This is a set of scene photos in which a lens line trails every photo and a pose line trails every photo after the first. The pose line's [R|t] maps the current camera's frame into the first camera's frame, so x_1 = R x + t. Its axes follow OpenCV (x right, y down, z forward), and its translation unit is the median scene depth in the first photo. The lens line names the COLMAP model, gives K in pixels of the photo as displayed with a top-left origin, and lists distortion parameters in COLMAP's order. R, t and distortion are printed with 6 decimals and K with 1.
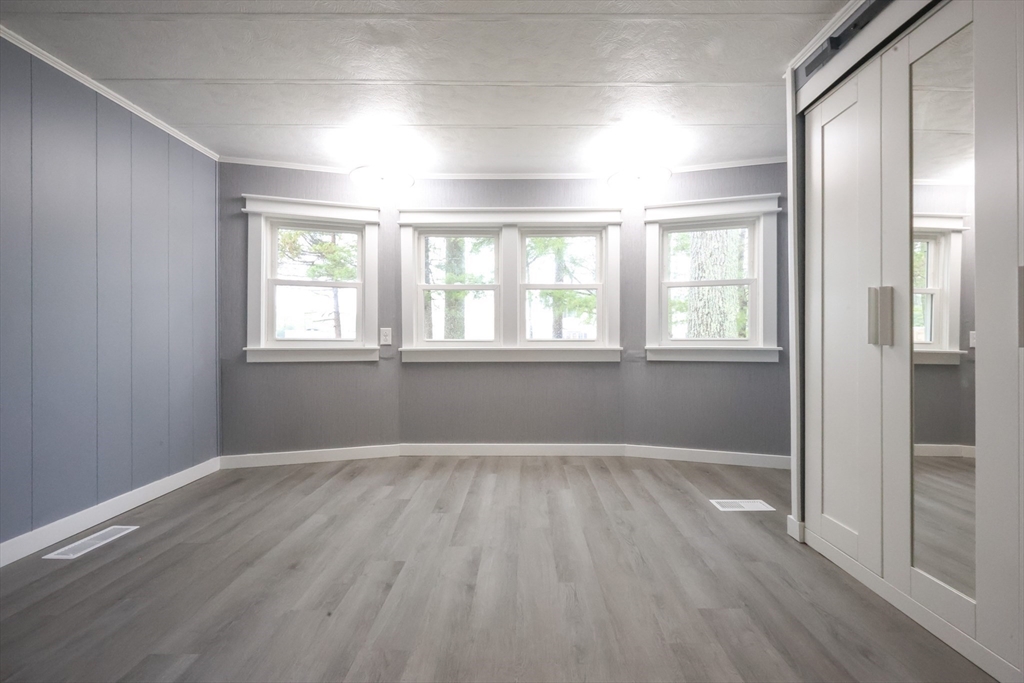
lens RADIAL K [[410.9, 0, 522.5], [0, 410.9, 341.1], [0, 0, 1]] dist [-0.000133, 0.000076]
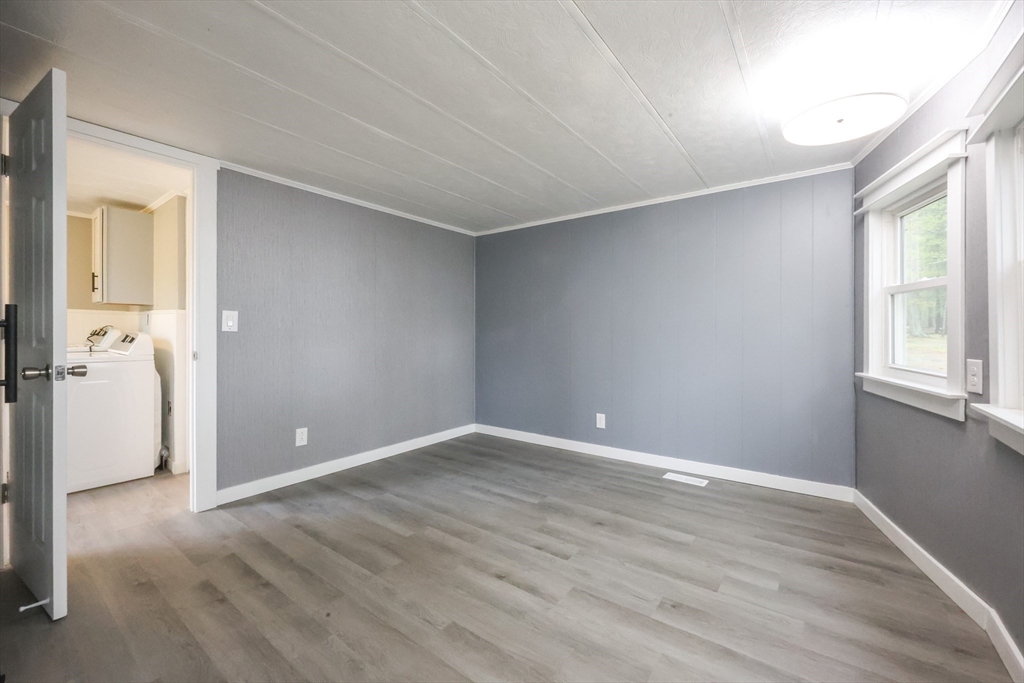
lens RADIAL K [[411.0, 0, 524.2], [0, 411.0, 337.6], [0, 0, 1]] dist [-0.000938, -0.000069]
pose [[-0.587971, 0.018016, -0.808681, 0.427206], [-0.001746, 0.999721, 0.023542, -0.076037], [0.808880, 0.015255, -0.587776, 0.930286]]
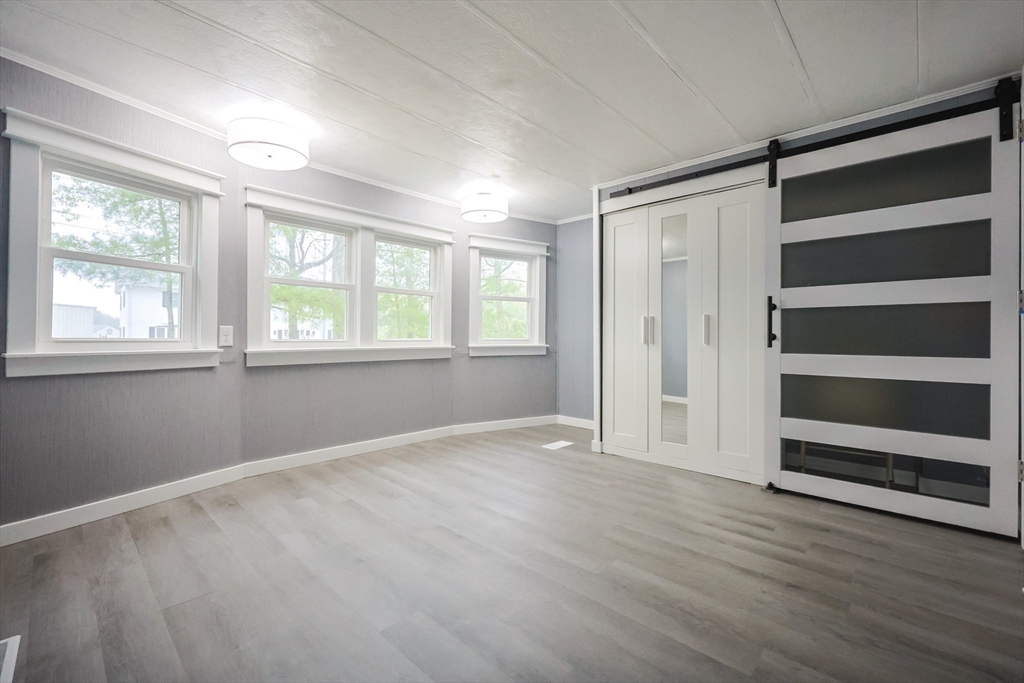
lens RADIAL K [[435.2, 0, 519.8], [0, 435.2, 344.4], [0, 0, 1]] dist [0.001520, 0.000345]
pose [[0.678302, -0.008917, 0.734729, -0.625172], [-0.001025, 0.999914, 0.013081, -0.007386], [-0.734782, -0.009625, 0.678235, -0.021750]]
